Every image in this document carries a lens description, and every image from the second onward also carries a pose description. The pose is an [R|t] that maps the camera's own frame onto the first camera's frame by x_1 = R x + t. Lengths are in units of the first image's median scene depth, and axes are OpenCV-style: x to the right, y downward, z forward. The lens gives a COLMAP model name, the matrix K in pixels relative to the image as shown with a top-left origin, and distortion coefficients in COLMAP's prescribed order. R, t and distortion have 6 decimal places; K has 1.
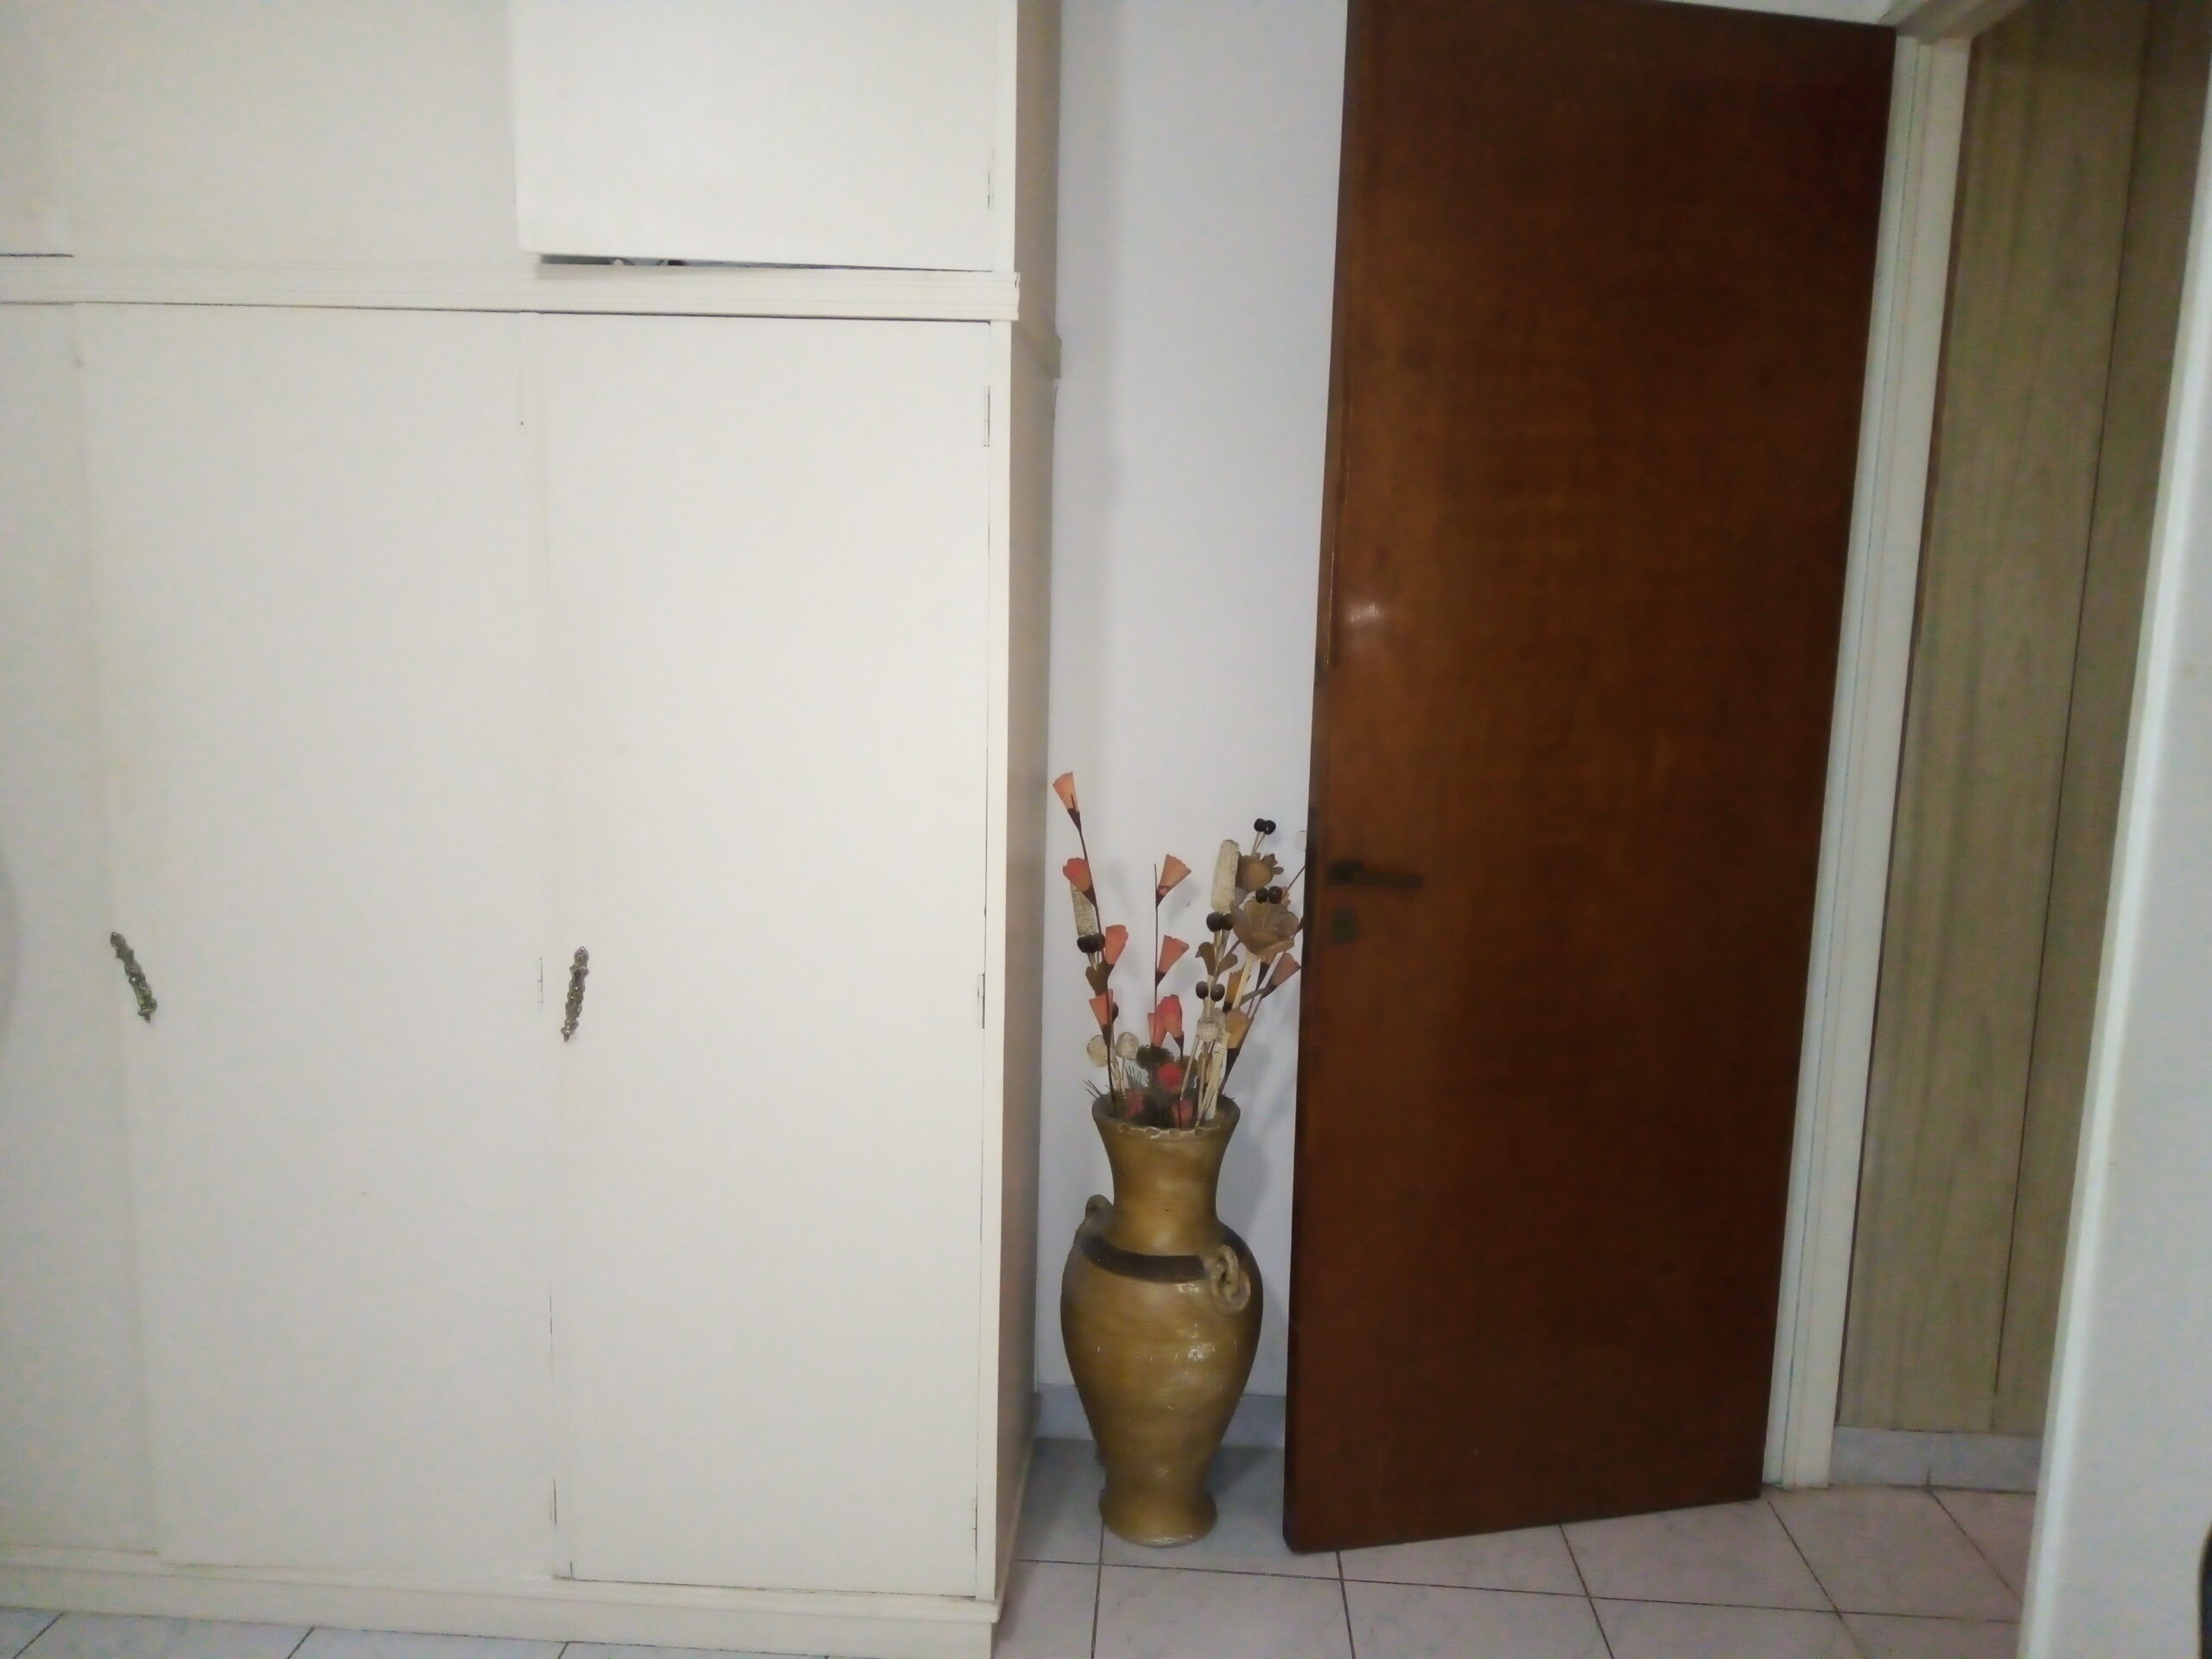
lens RADIAL K [[1770.0, 0, 1106.0], [0, 1770.0, 829.5], [0, 0, 1]] dist [0.099855, 0.000619]
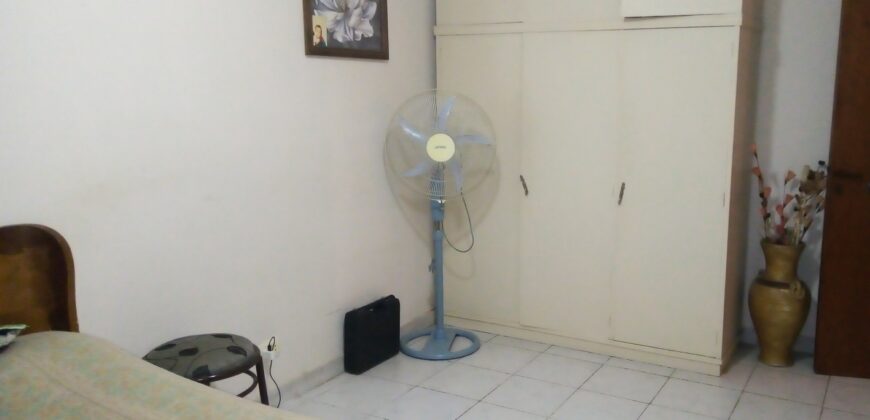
lens RADIAL K [[797.9, 0, 435.0], [0, 797.9, 210.0], [0, 0, 1]] dist [-0.056724, 0.008528]
pose [[0.885992, 0.051117, -0.460875, 0.142384], [-0.048760, 0.998665, 0.017030, 0.102955], [0.461130, 0.007384, 0.887302, -0.698333]]
